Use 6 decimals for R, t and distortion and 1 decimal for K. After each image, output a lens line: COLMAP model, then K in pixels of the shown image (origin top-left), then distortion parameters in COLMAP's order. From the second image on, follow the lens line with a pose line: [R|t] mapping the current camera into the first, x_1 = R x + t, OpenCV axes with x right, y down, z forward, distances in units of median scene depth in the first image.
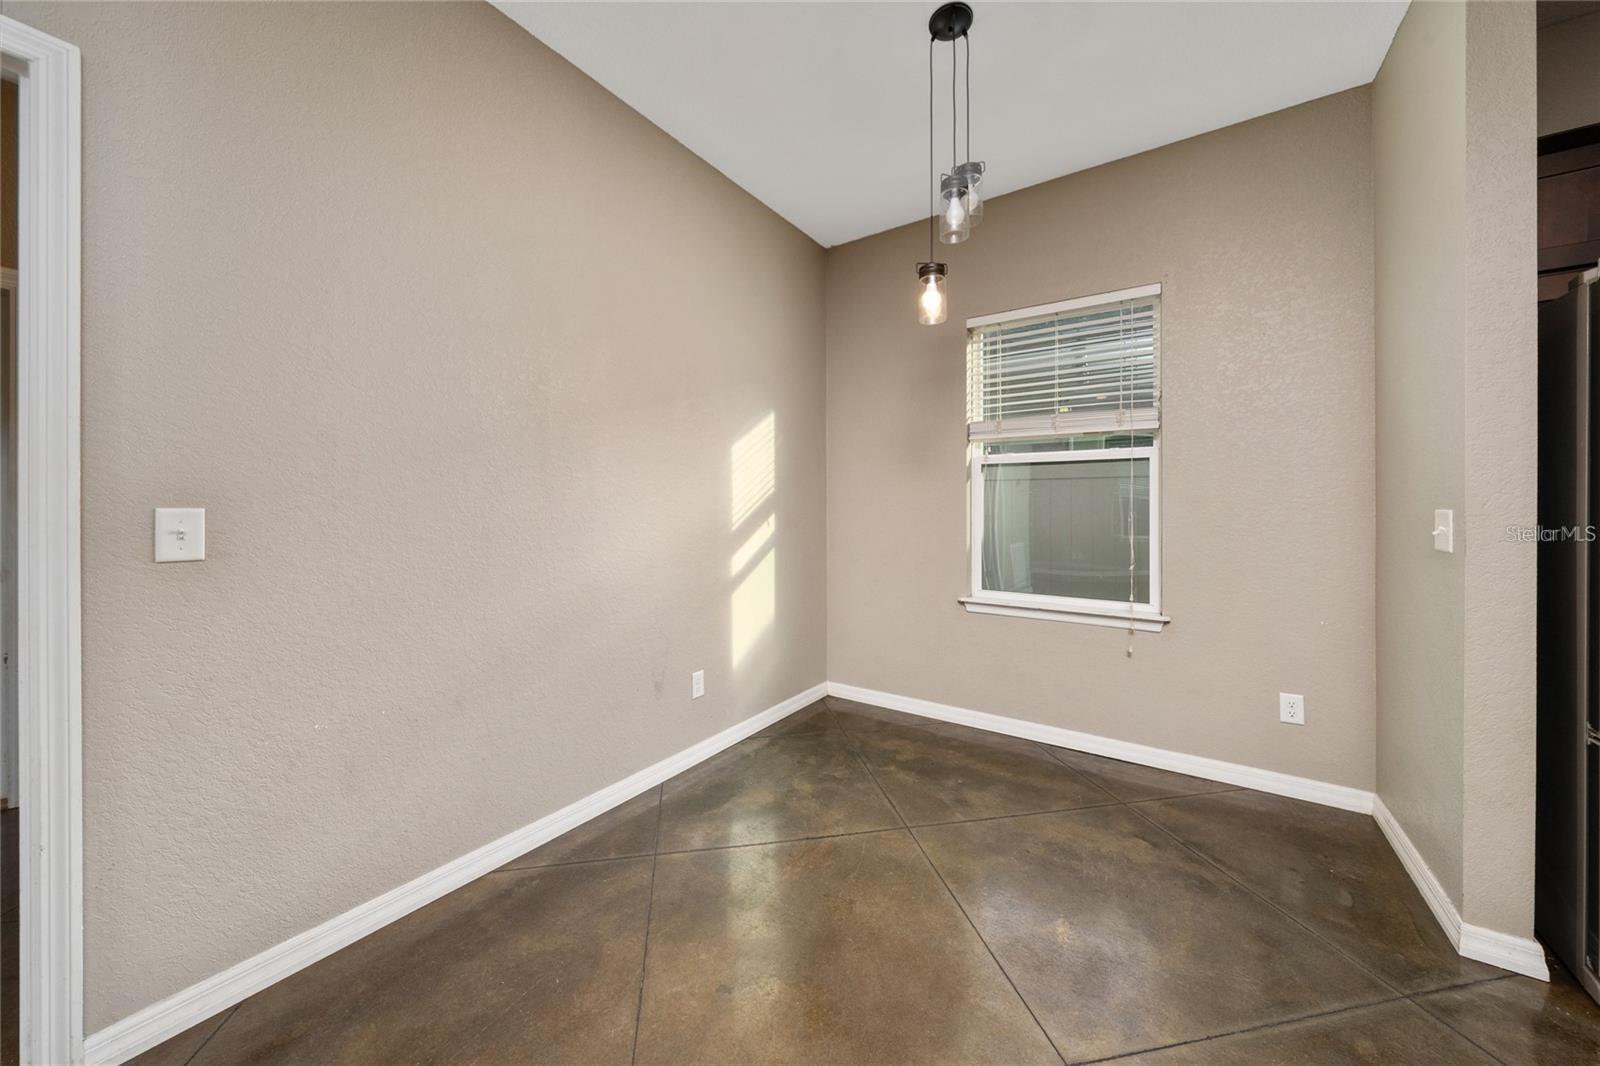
lens RADIAL K [[550.4, 0, 800.7], [0, 550.4, 518.8], [0, 0, 1]] dist [-0.002448, -0.000494]
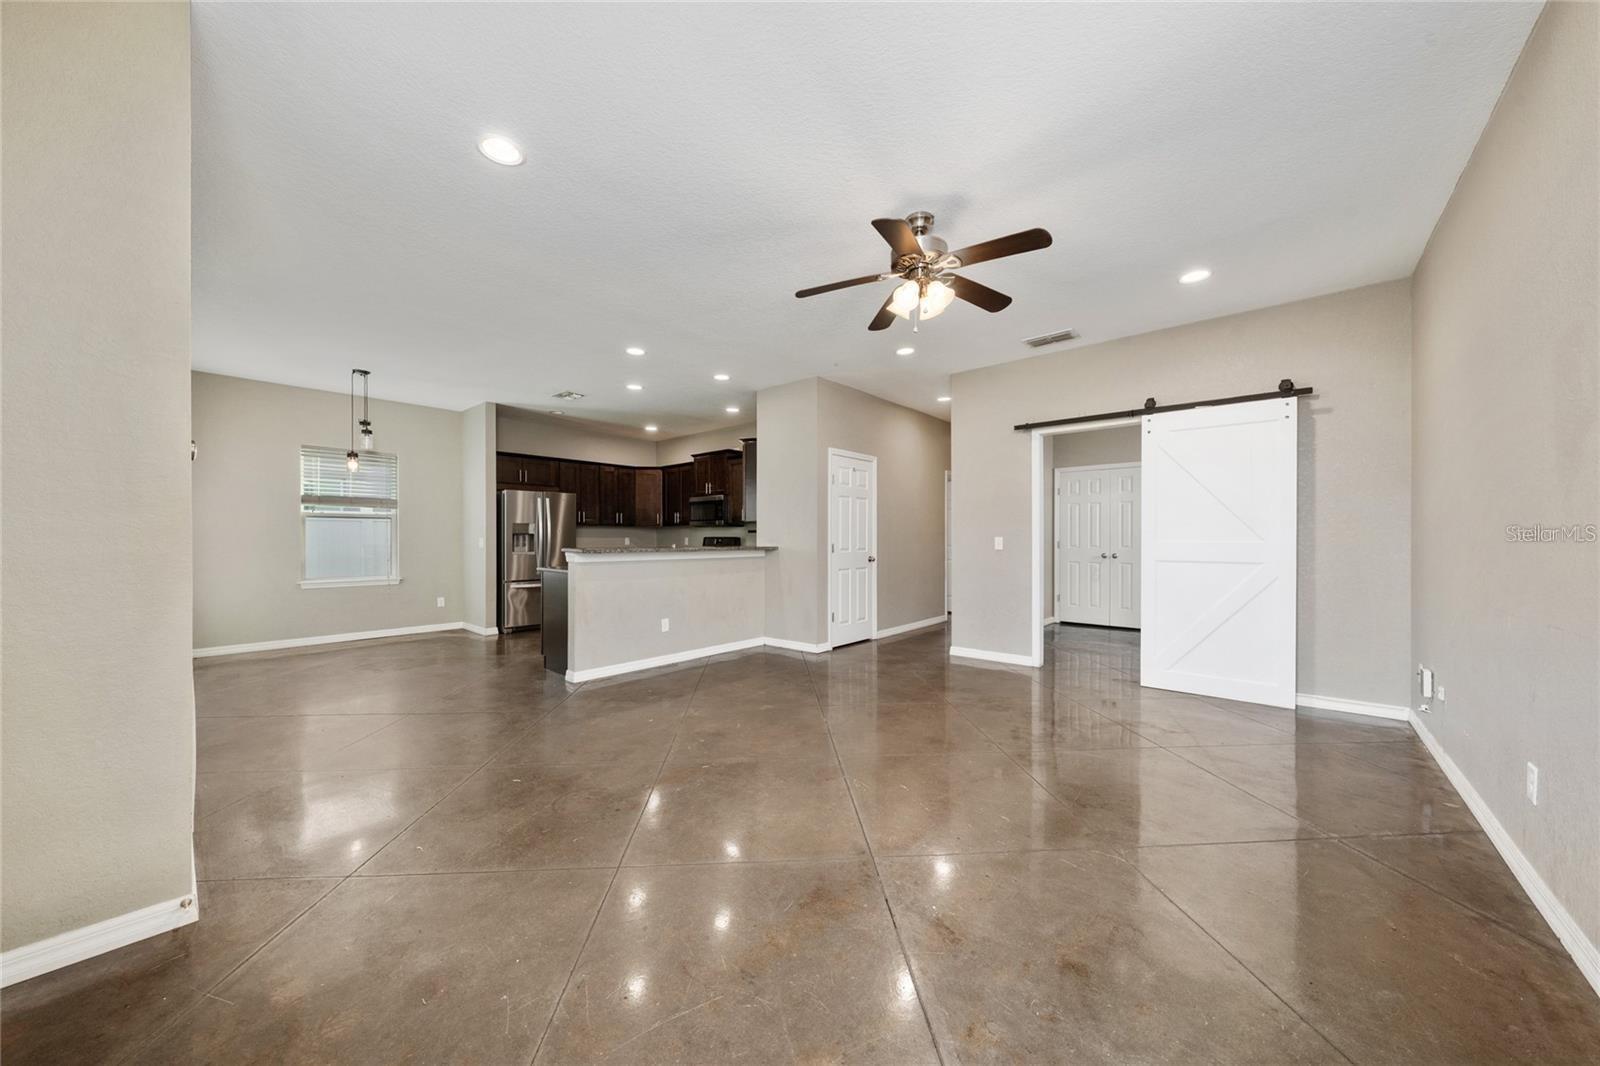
lens RADIAL K [[550.4, 0, 791.3], [0, 550.4, 538.8], [0, 0, 1]] dist [-0.002448, -0.000494]
pose [[0.127175, 0.002570, 0.991877, -1.716133], [0.015551, 0.999869, -0.004585, 0.025262], [-0.991758, 0.016008, 0.127118, -1.210808]]
